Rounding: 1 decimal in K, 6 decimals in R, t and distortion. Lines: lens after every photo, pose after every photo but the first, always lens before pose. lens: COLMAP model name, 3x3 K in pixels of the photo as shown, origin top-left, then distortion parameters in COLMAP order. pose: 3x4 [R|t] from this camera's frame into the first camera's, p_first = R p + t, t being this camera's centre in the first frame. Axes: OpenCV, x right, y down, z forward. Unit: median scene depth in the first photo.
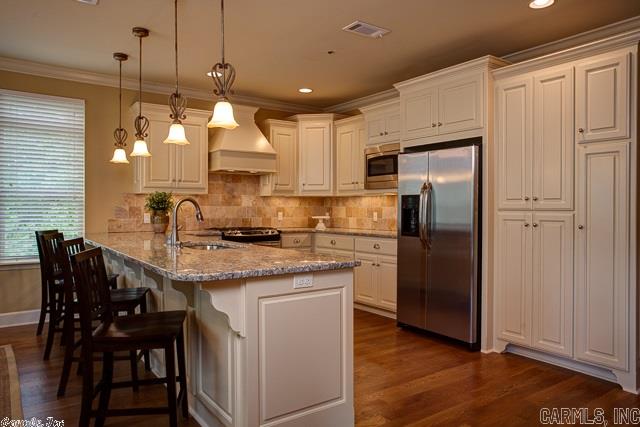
lens RADIAL K [[449.4, 0, 320.0], [0, 449.4, 213.4], [0, 0, 1]] dist [-0.009727, -0.002804]
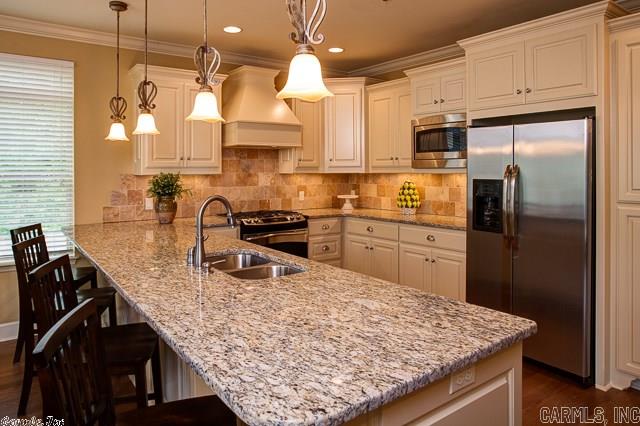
lens RADIAL K [[434.0, 0, 311.1], [0, 434.0, 171.6], [0, 0, 1]] dist [-0.031894, 0.006294]
pose [[0.999909, -0.006576, 0.011761, -0.101310], [0.006655, 0.999956, -0.006673, -0.044465], [-0.011716, 0.006751, 0.999909, 0.209013]]
